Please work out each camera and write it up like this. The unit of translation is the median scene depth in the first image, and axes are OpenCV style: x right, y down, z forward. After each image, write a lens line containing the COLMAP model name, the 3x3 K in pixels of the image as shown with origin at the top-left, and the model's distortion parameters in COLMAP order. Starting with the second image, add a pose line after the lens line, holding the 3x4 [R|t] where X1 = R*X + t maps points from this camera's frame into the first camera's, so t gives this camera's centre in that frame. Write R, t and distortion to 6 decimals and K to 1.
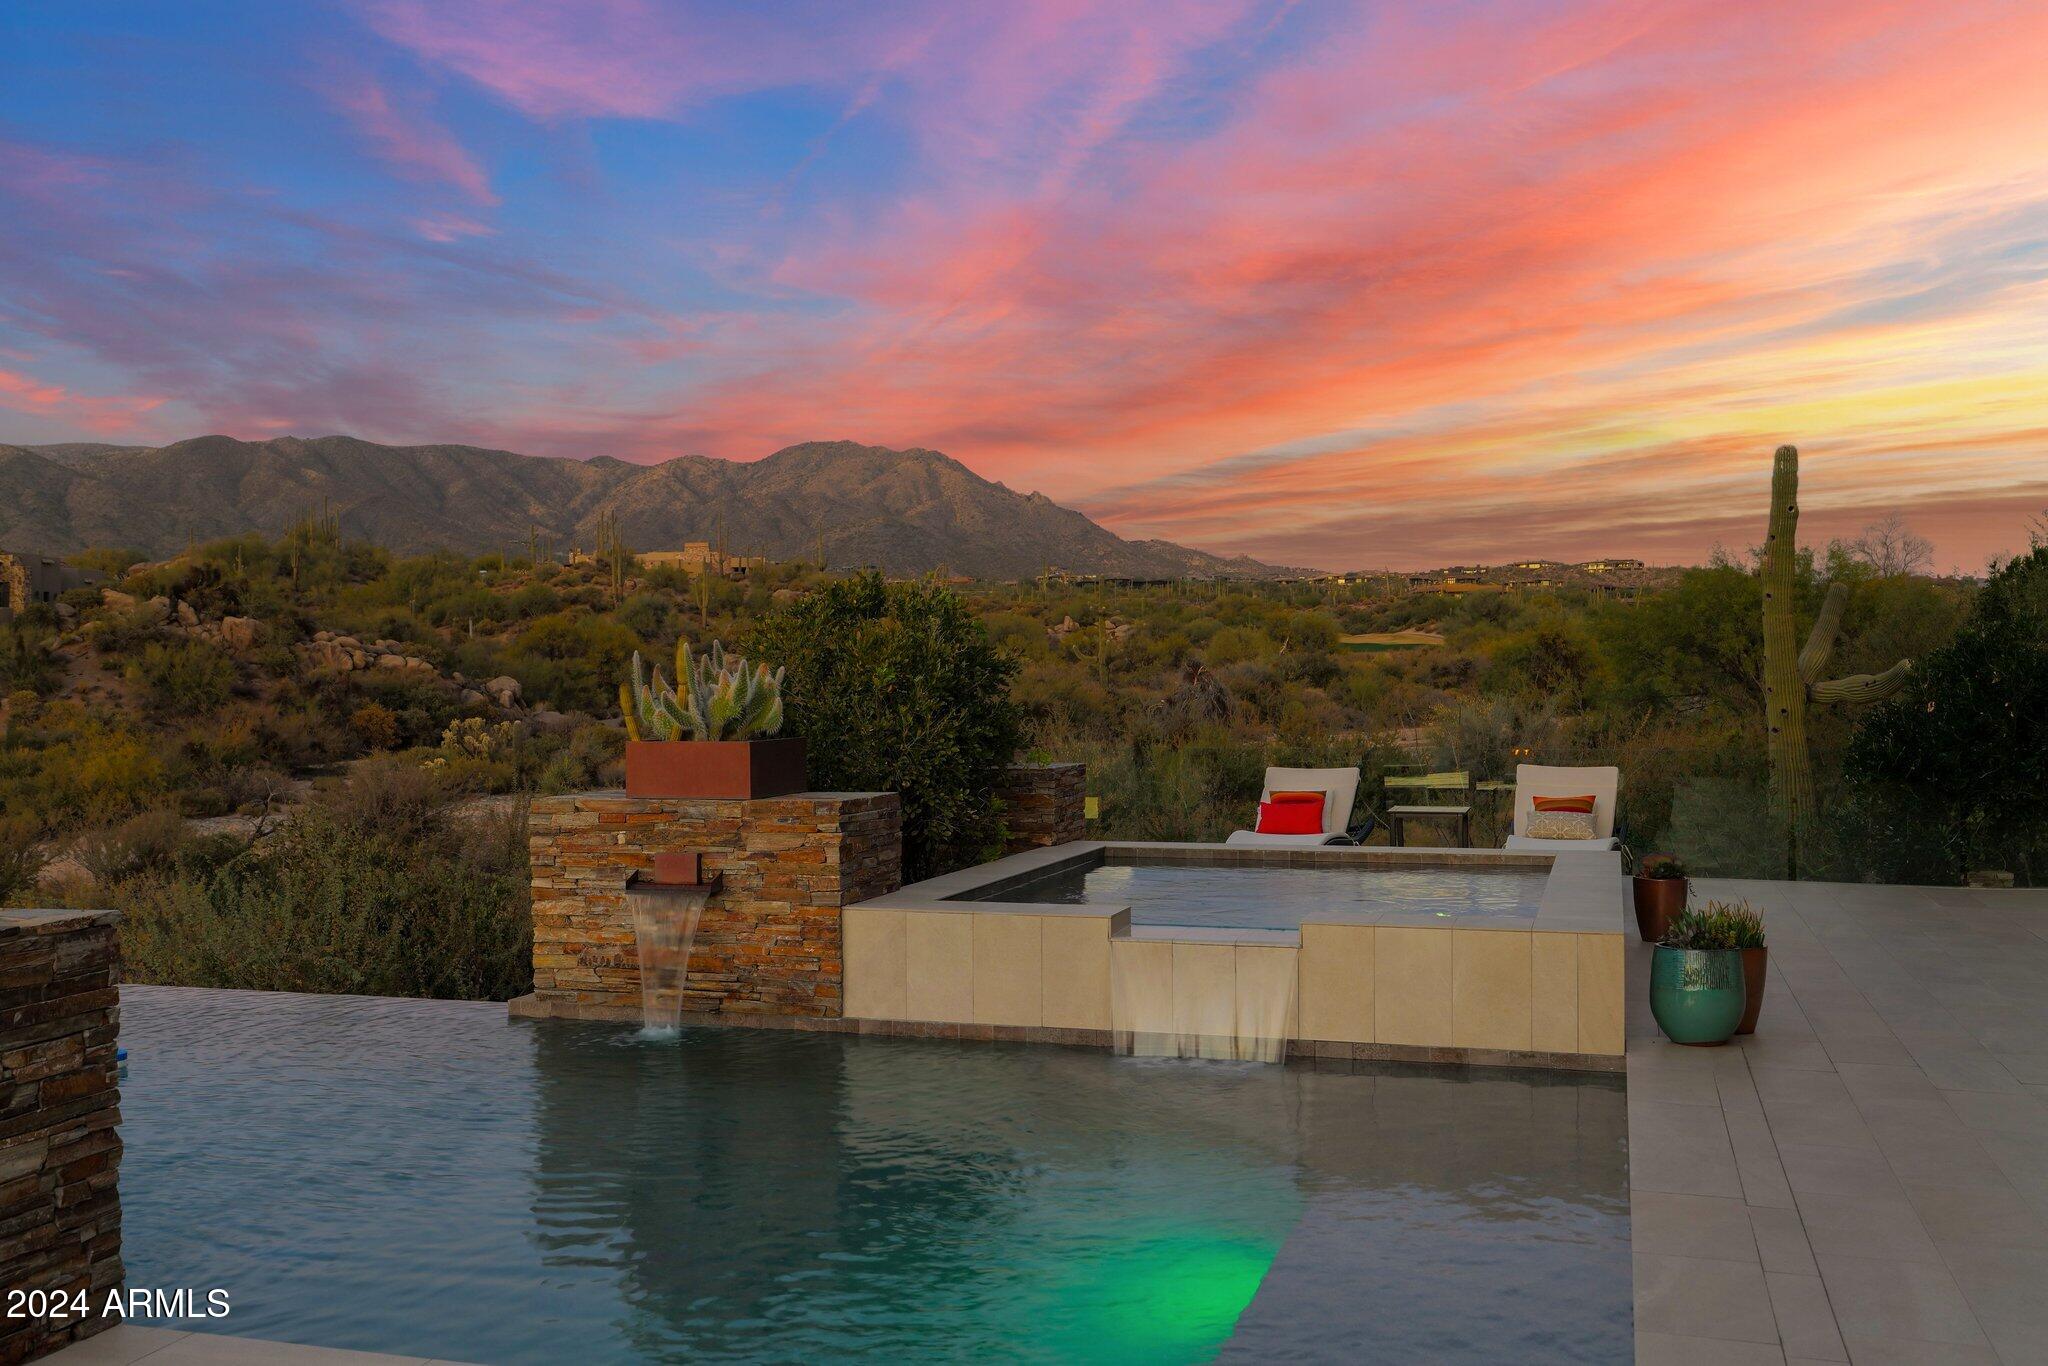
lens RADIAL K [[1910.9, 0, 1027.1], [0, 1910.9, 681.7], [0, 0, 1]] dist [-0.015175, 0.026992]
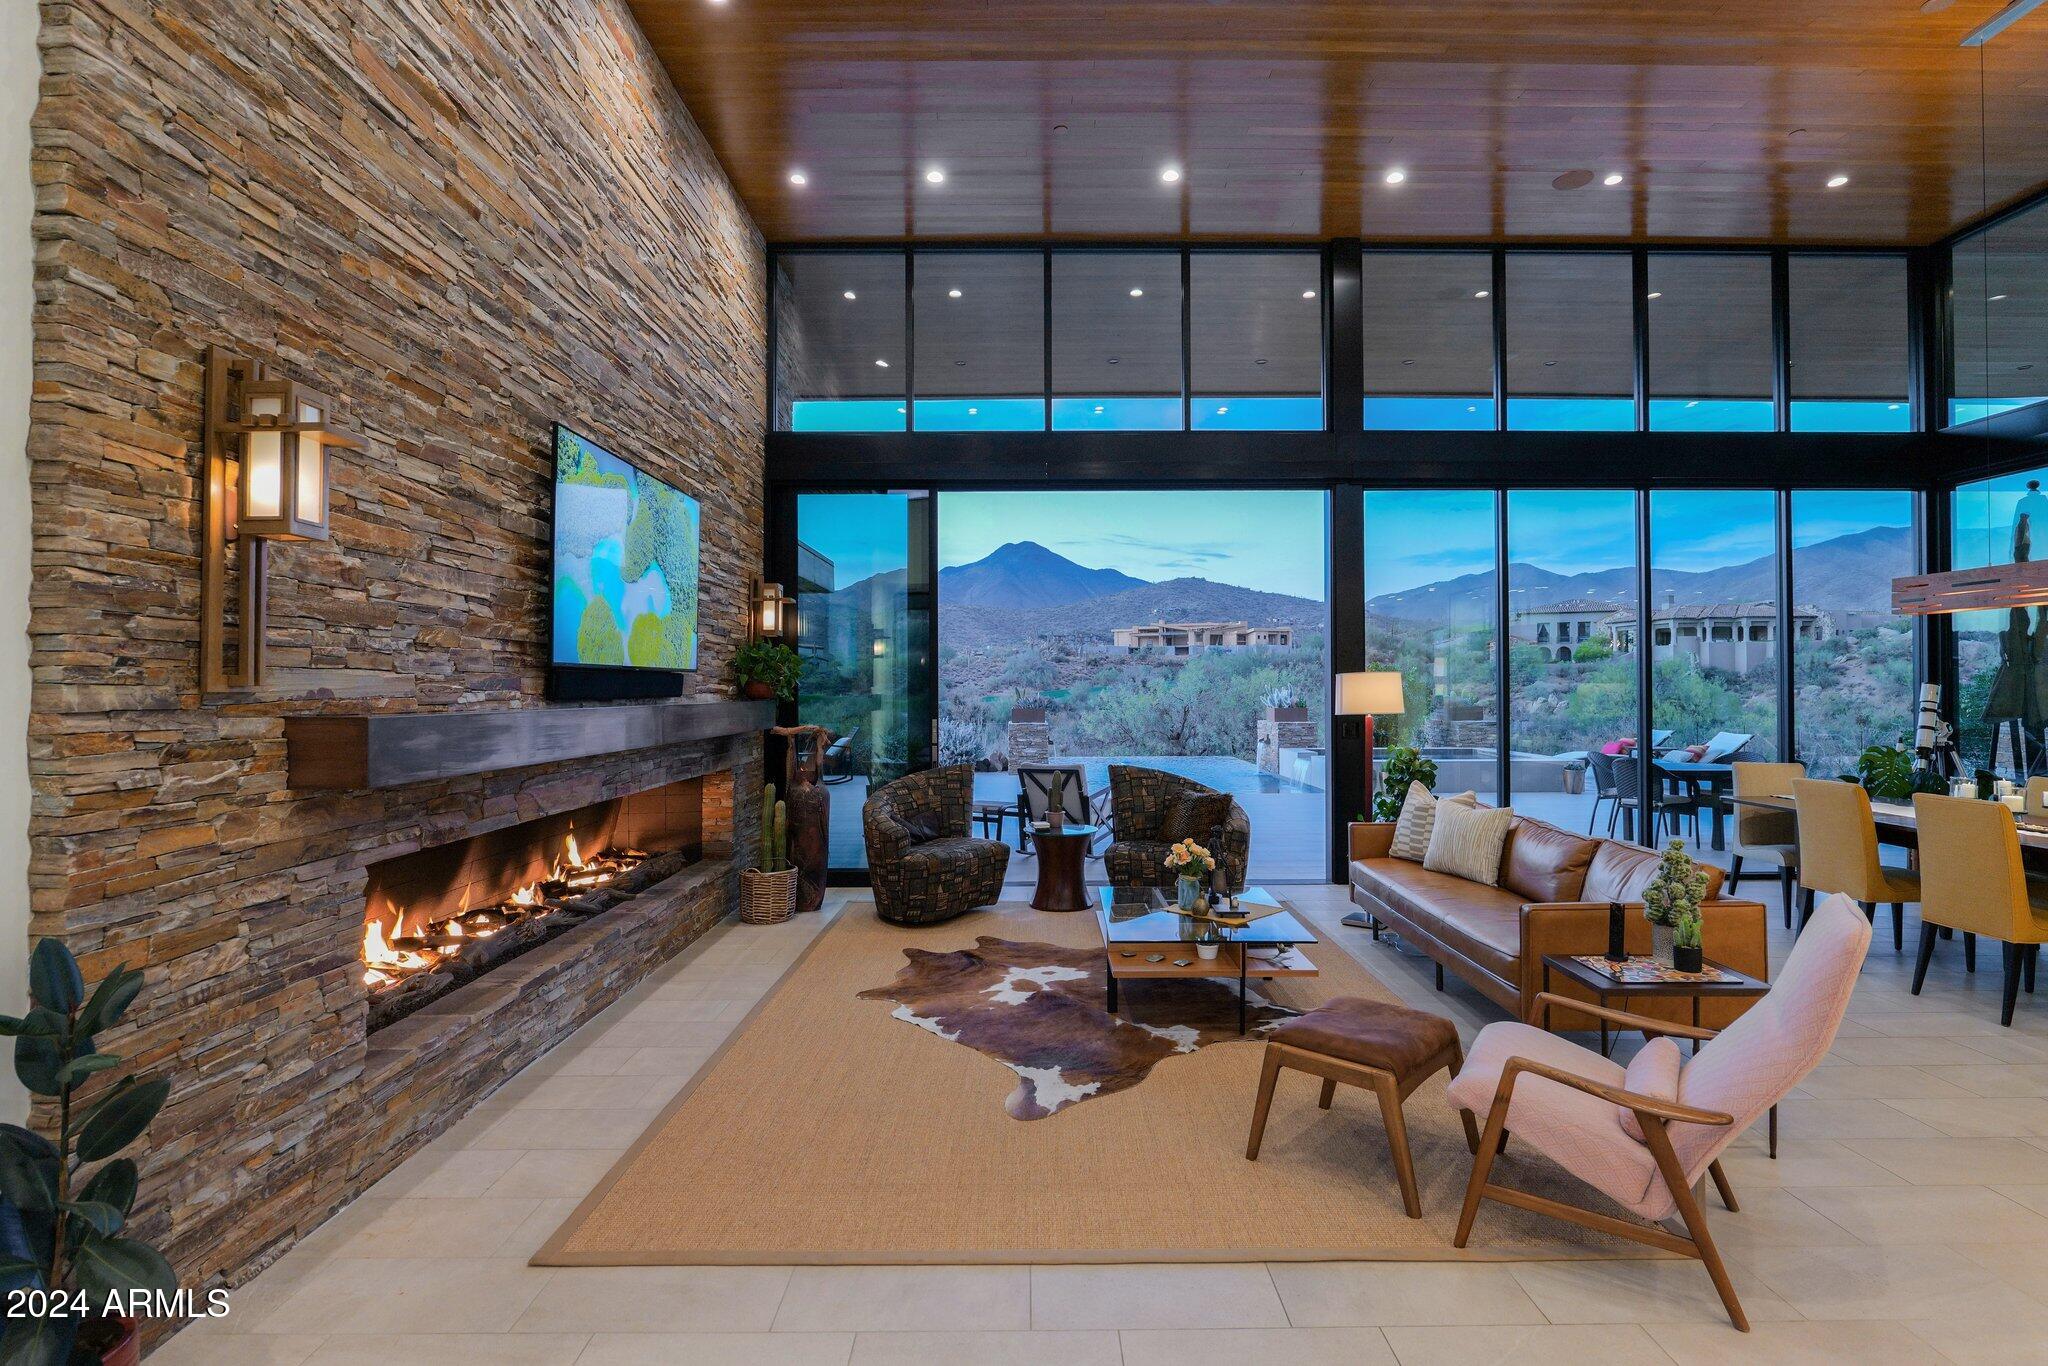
lens RADIAL K [[984.0, 0, 1032.1], [0, 984.0, 681.2], [0, 0, 1]] dist [-0.012761, 0.002242]
pose [[0.299441, -0.001232, -0.954114, 1.107246], [0.003954, 0.999992, -0.000050, -0.018969], [0.954107, -0.003757, 0.299443, -0.099680]]
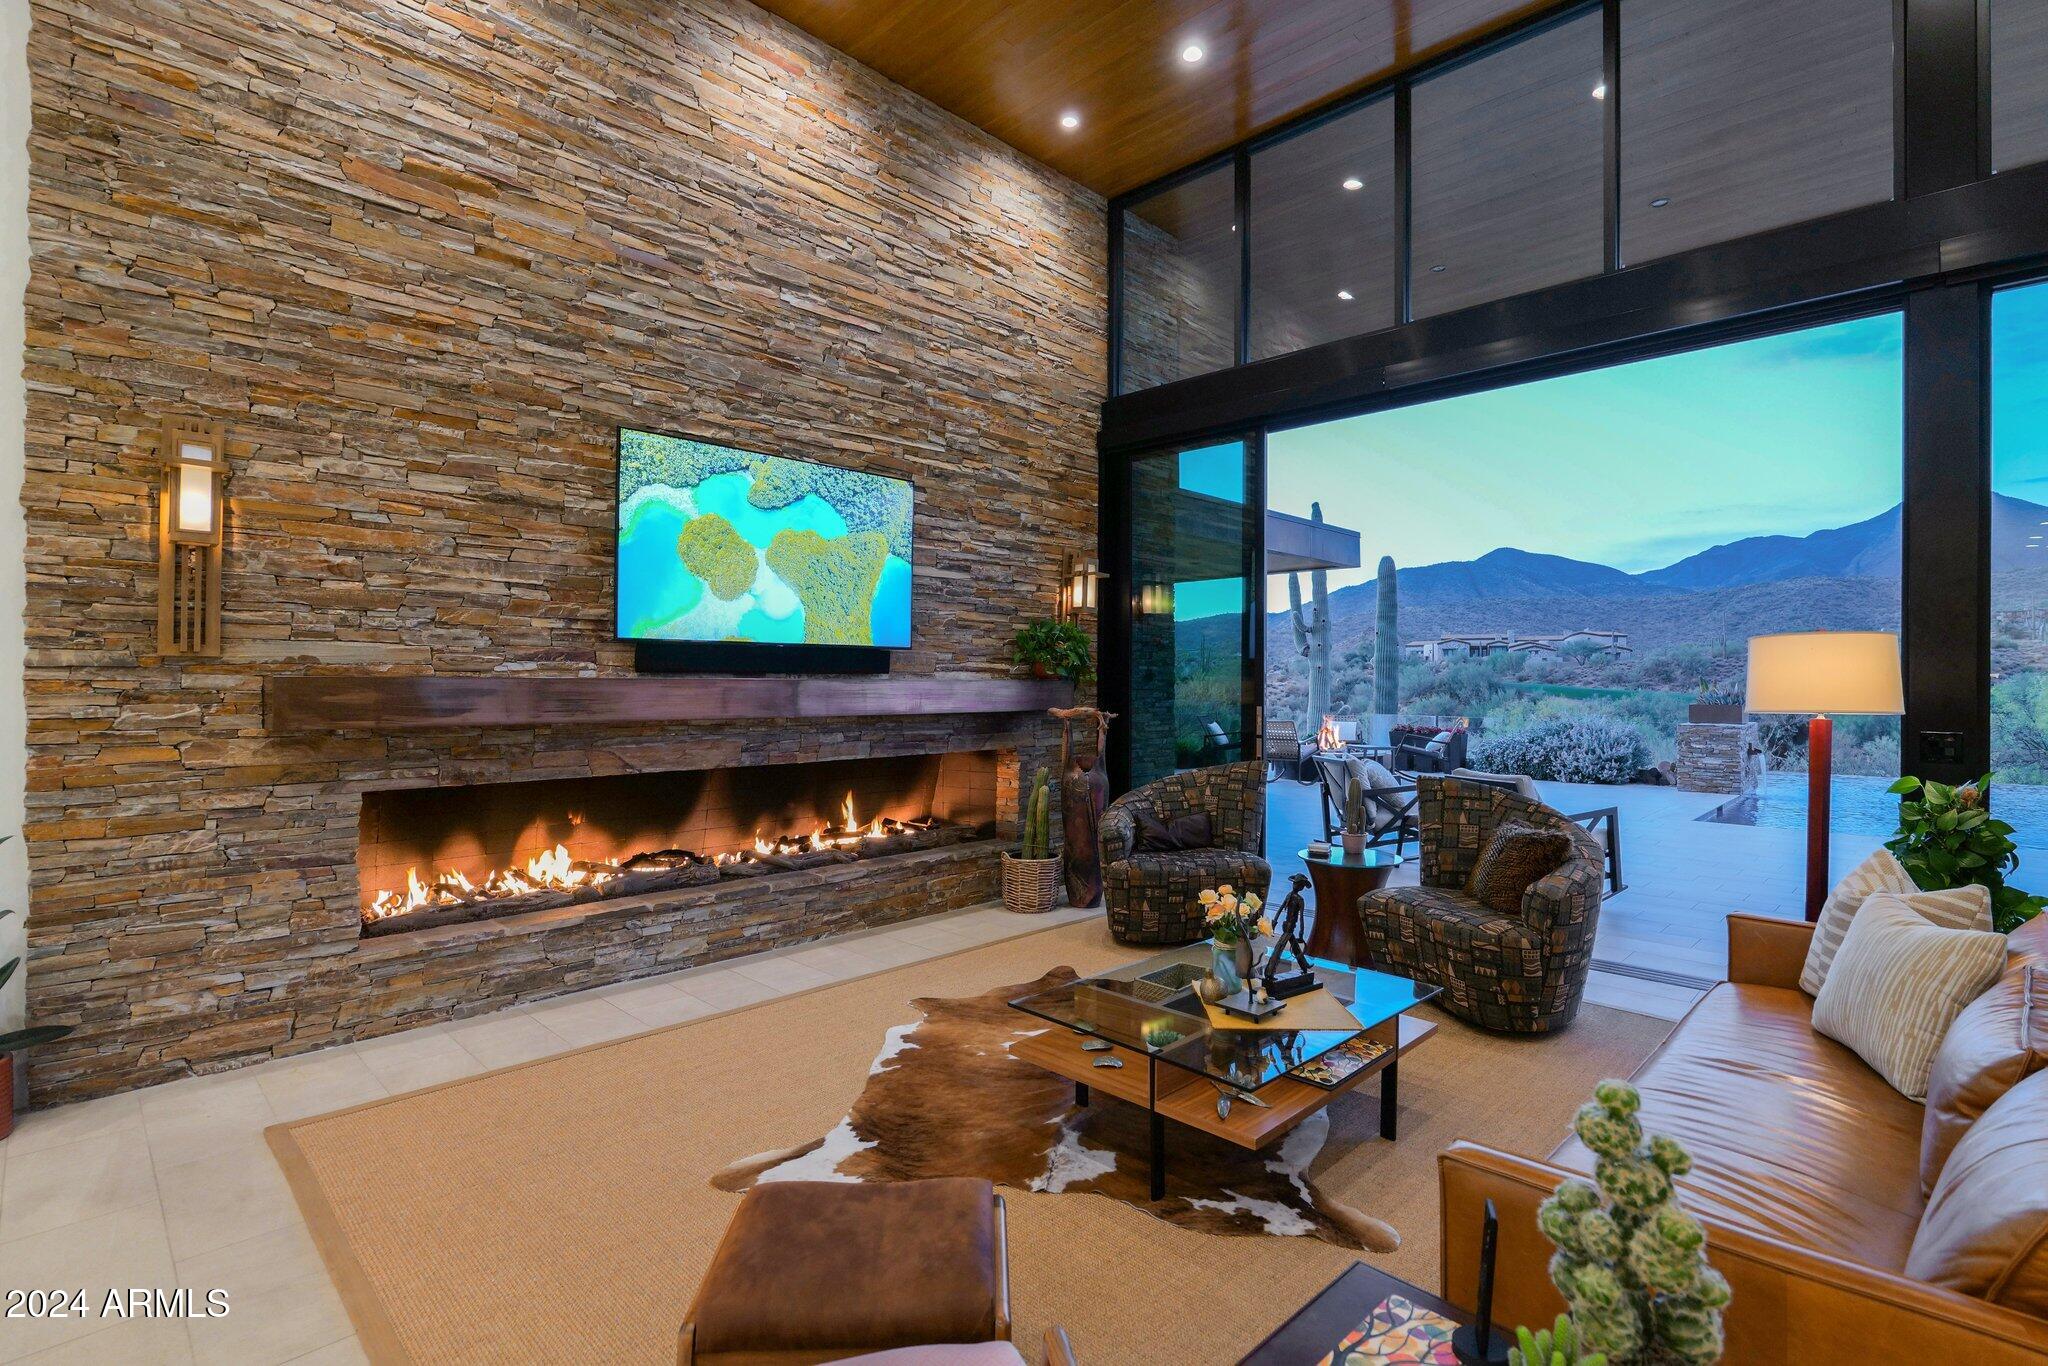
lens RADIAL K [[964.3, 0, 1028.3], [0, 964.3, 680.8], [0, 0, 1]] dist [-0.019259, 0.004656]
pose [[-0.456969, 0.005515, -0.889466, 1.013330], [0.000430, 0.999982, 0.005979, -0.012495], [0.889483, 0.002350, -0.456963, 0.122150]]
